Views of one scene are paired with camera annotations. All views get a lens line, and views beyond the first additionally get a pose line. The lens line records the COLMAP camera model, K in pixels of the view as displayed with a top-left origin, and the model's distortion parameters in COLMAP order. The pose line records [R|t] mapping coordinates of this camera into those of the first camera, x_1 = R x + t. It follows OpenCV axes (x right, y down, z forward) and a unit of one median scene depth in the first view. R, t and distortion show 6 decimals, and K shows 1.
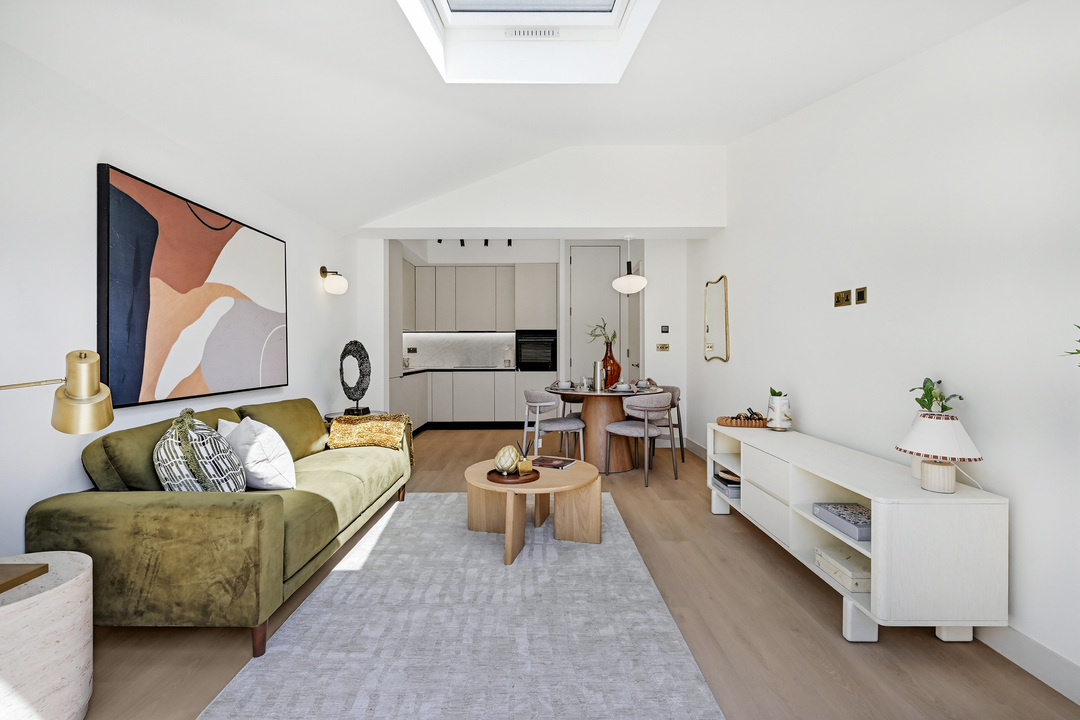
lens RADIAL K [[481.7, 0, 539.9], [0, 481.7, 351.6], [0, 0, 1]] dist [-0.001875, 0.000009]
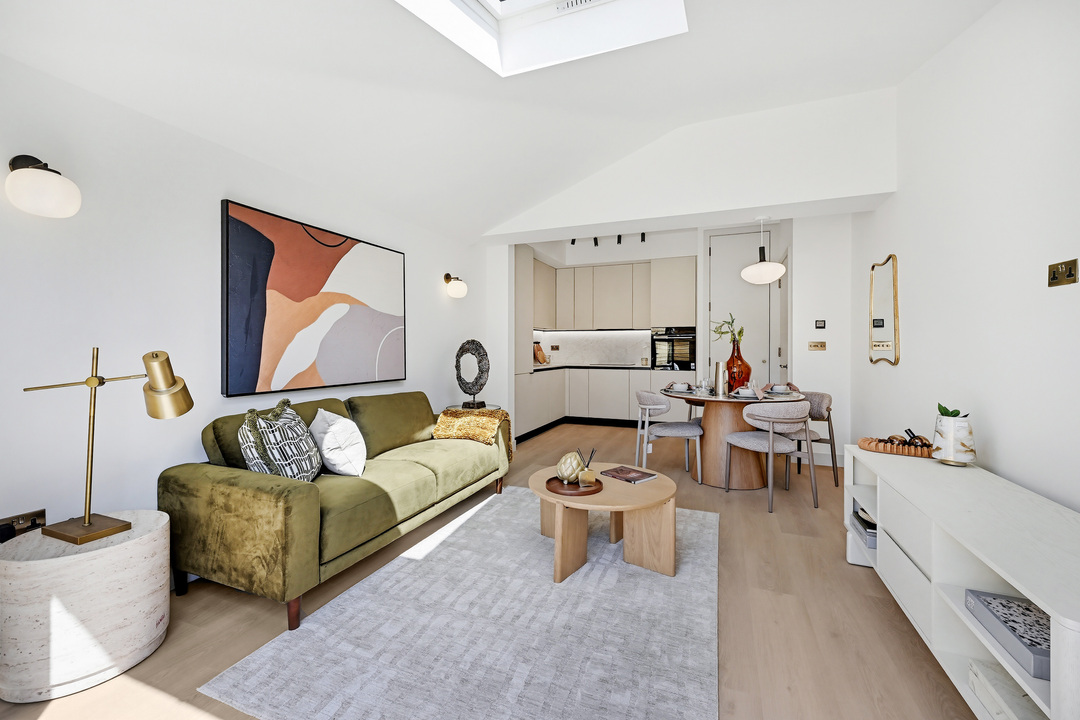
lens RADIAL K [[451.1, 0, 534.7], [0, 451.1, 348.5], [0, 0, 1]] dist [0.001960, 0.000364]
pose [[0.924200, 0.003929, -0.381888, 0.136564], [-0.003520, 0.999992, 0.001767, -0.005346], [0.381892, -0.000289, 0.924207, 0.110705]]
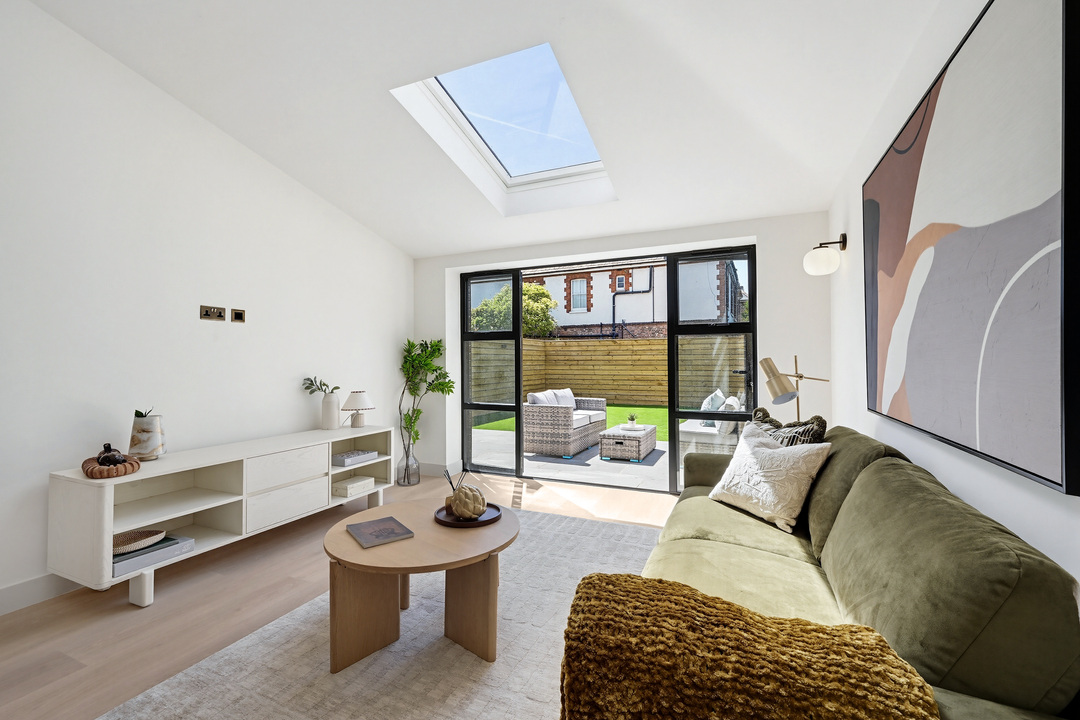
lens RADIAL K [[457.9, 0, 540.6], [0, 457.9, 352.7], [0, 0, 1]] dist [0.002166, 0.000221]
pose [[-0.913193, 0.013683, 0.407299, -0.316724], [0.006436, 0.999796, -0.019156, 0.003123], [-0.407478, -0.014872, -0.913094, 1.094923]]
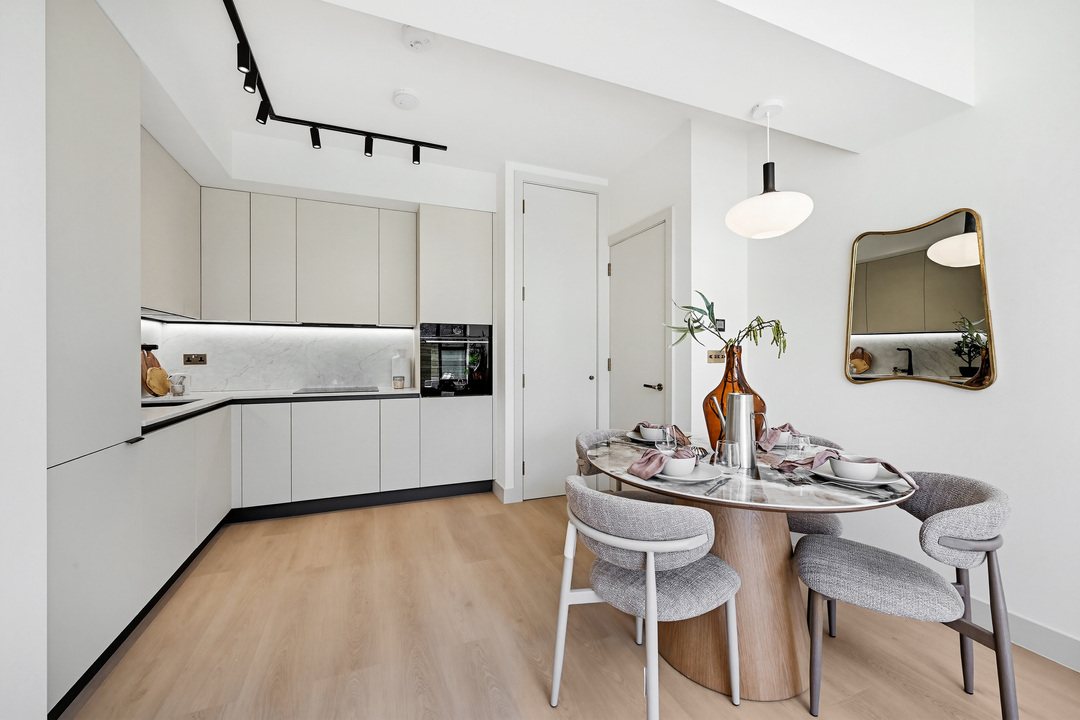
lens RADIAL K [[428.8, 0, 540.4], [0, 428.8, 357.9], [0, 0, 1]] dist [-0.000134, 0.000389]
pose [[0.927713, 0.001720, 0.373291, -0.180066], [-0.002057, 0.999998, 0.000504, -0.009893], [-0.373290, -0.001236, 0.927714, 0.827342]]
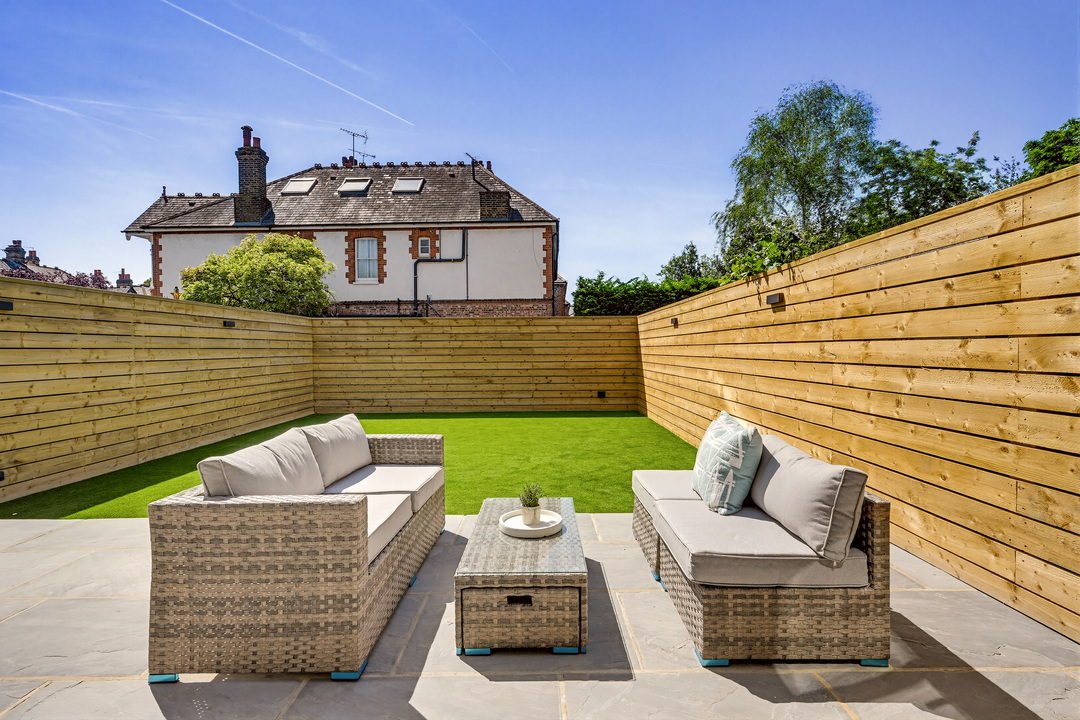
lens RADIAL K [[498.3, 0, 540.0], [0, 498.3, 360.0], [0, 0, 1]] dist [-0.000256, 0.000080]
pose [[-0.999944, 0.010622, -0.000352, -0.002830], [0.010612, 0.999688, 0.022608, 0.005482], [0.000592, 0.022603, -0.999744, 0.249563]]
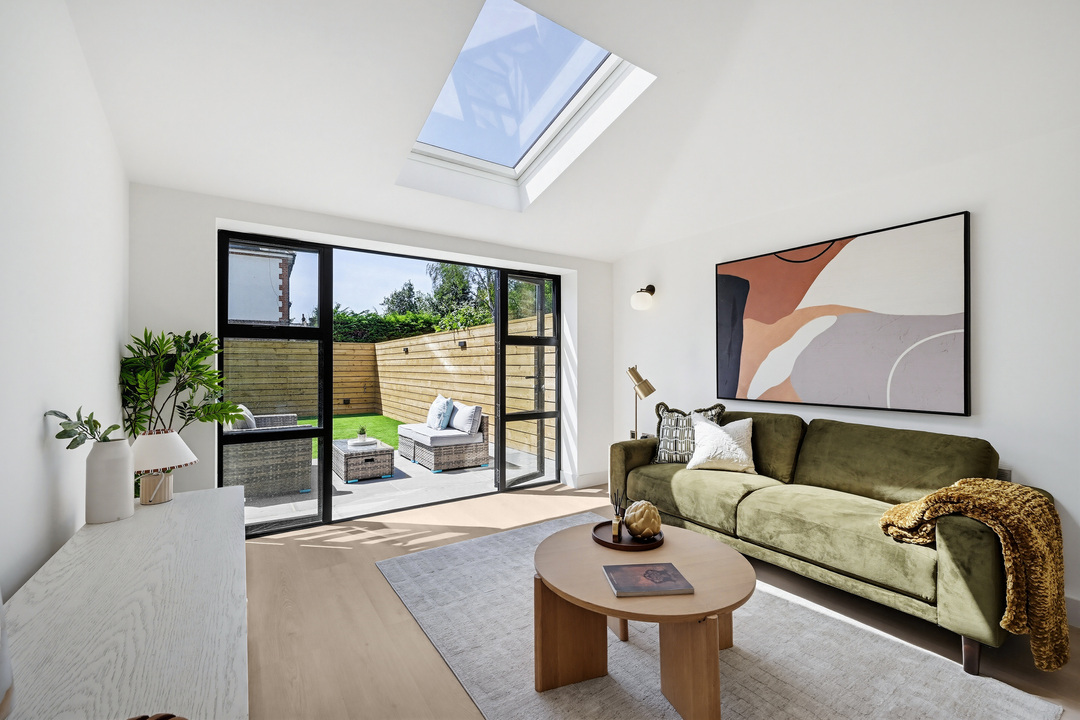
lens RADIAL K [[450.0, 0, 541.6], [0, 450.0, 364.6], [0, 0, 1]] dist [0.002514, 0.000208]
pose [[-0.830862, 0.002197, -0.556474, 0.295391], [0.002748, 0.999996, -0.000154, -0.005058], [0.556472, -0.001657, -0.830865, 1.000575]]
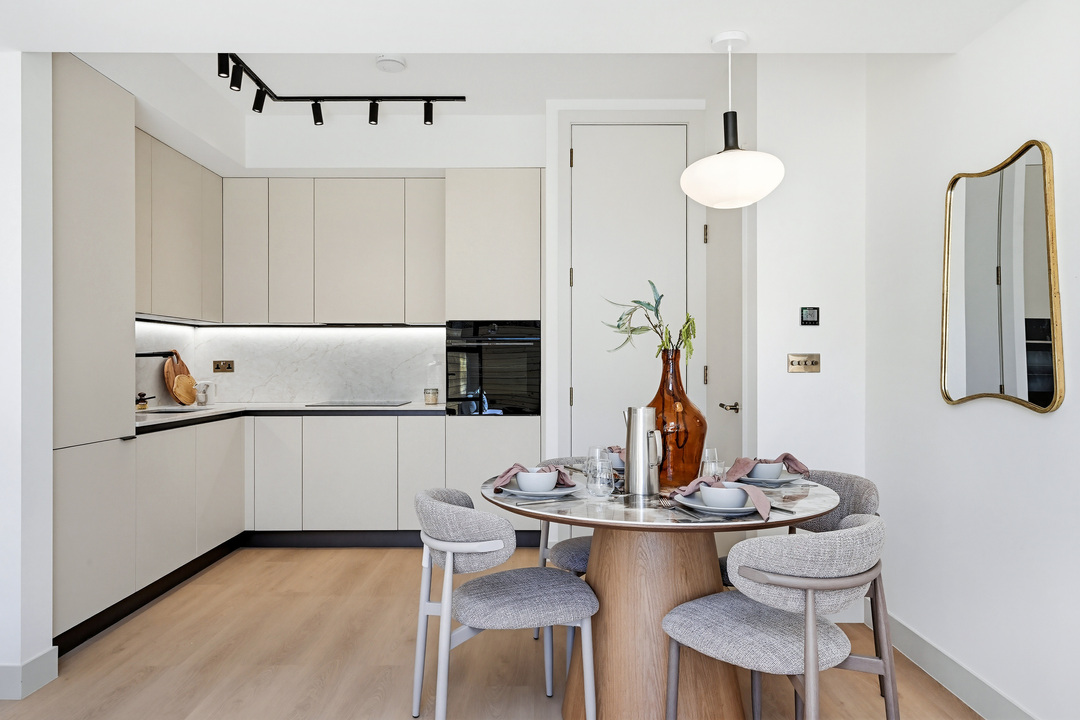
lens RADIAL K [[747.1, 0, 538.3], [0, 747.1, 364.3], [0, 0, 1]] dist [0.003779, 0.000510]
pose [[0.999994, 0.002171, -0.002663, 0.059332], [-0.002171, 0.999998, 0.000221, -0.010256], [0.002663, -0.000215, 0.999996, 0.546873]]
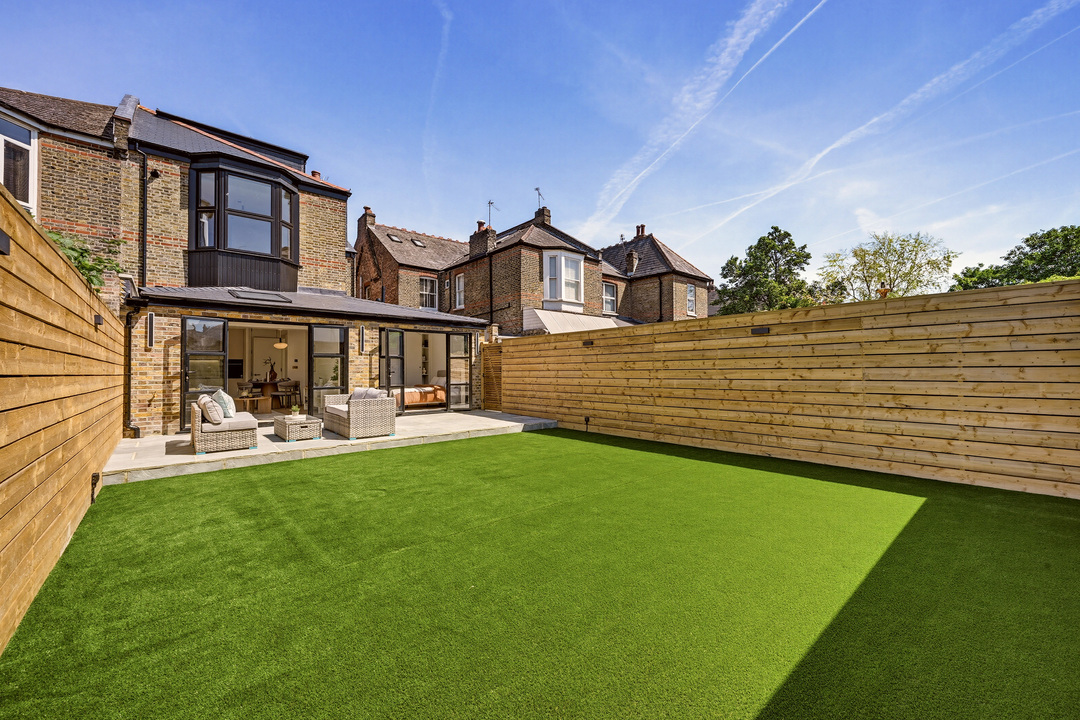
lens RADIAL K [[428.8, 0, 540.4], [0, 428.8, 357.9], [0, 0, 1]] dist [-0.000134, 0.000389]
pose [[0.753032, 0.014623, 0.657822, -0.391262], [0.008494, 0.999454, -0.031941, 0.035727], [-0.657929, 0.029640, 0.752496, -2.312507]]
